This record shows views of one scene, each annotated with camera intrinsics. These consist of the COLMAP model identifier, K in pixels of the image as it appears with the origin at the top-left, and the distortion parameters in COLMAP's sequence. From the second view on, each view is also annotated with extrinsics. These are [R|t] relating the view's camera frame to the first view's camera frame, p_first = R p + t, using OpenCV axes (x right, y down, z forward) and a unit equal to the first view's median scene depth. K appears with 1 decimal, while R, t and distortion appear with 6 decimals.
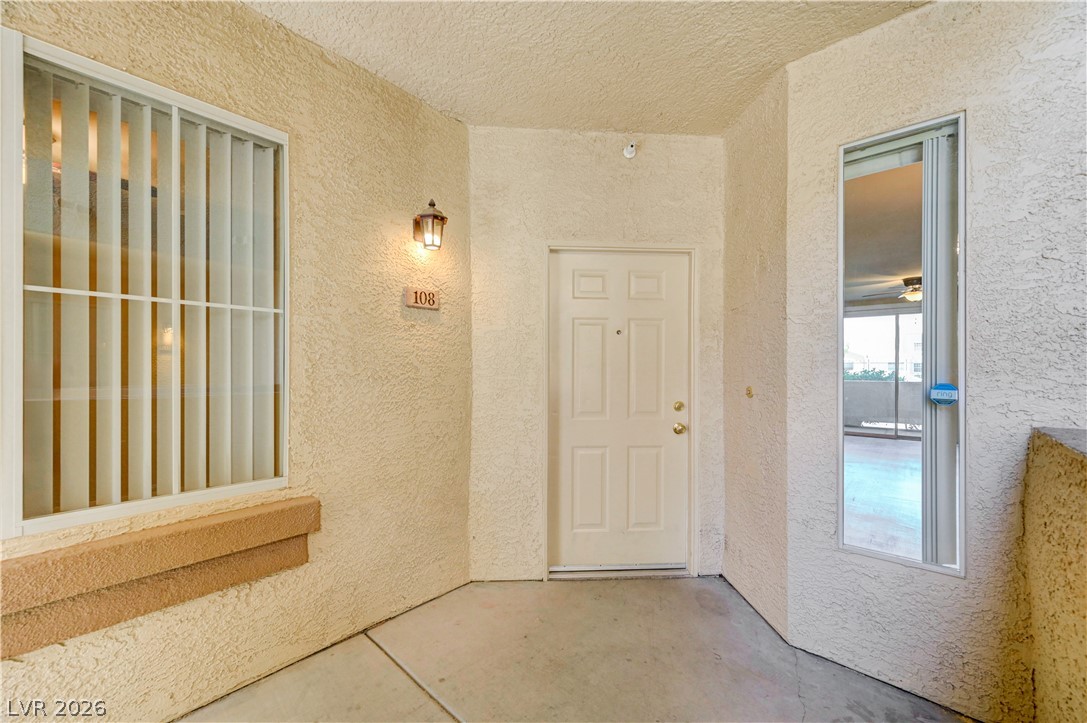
lens RADIAL K [[430.4, 0, 540.4], [0, 430.4, 366.7], [0, 0, 1]] dist [0.003038, 0.000814]
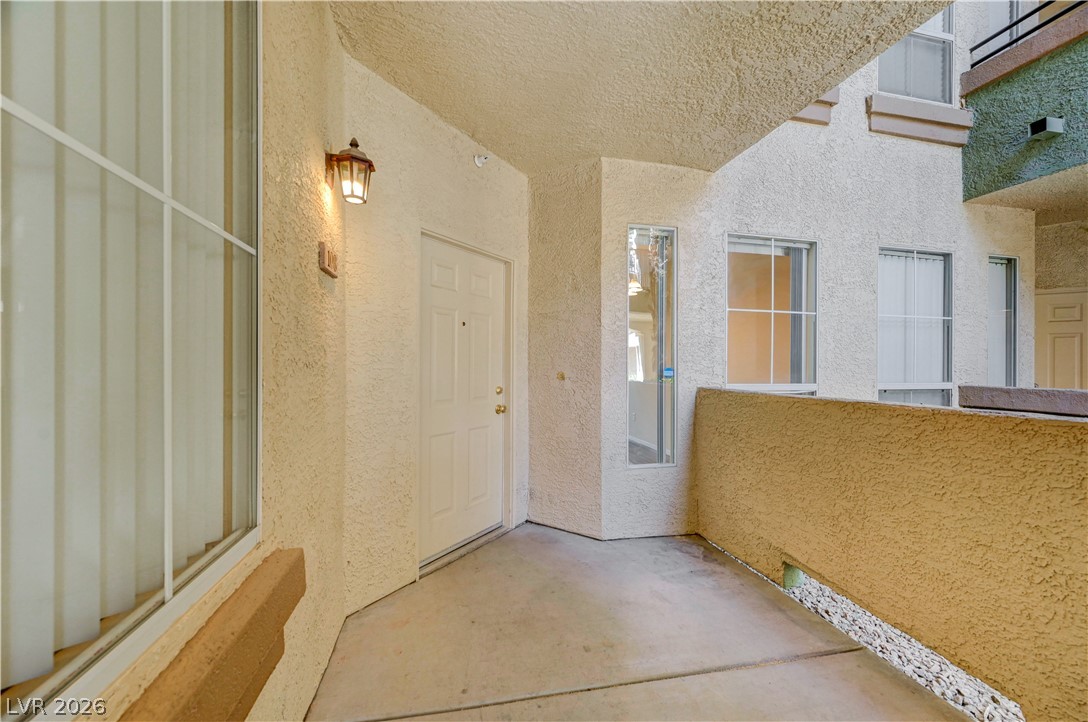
lens RADIAL K [[430.8, 0, 542.4], [0, 430.8, 363.9], [0, 0, 1]] dist [0.003038, 0.000814]
pose [[0.578212, 0.004242, 0.815875, -0.628366], [-0.010307, 0.999945, 0.002105, 0.016380], [-0.815821, -0.009627, 0.578224, 0.238511]]
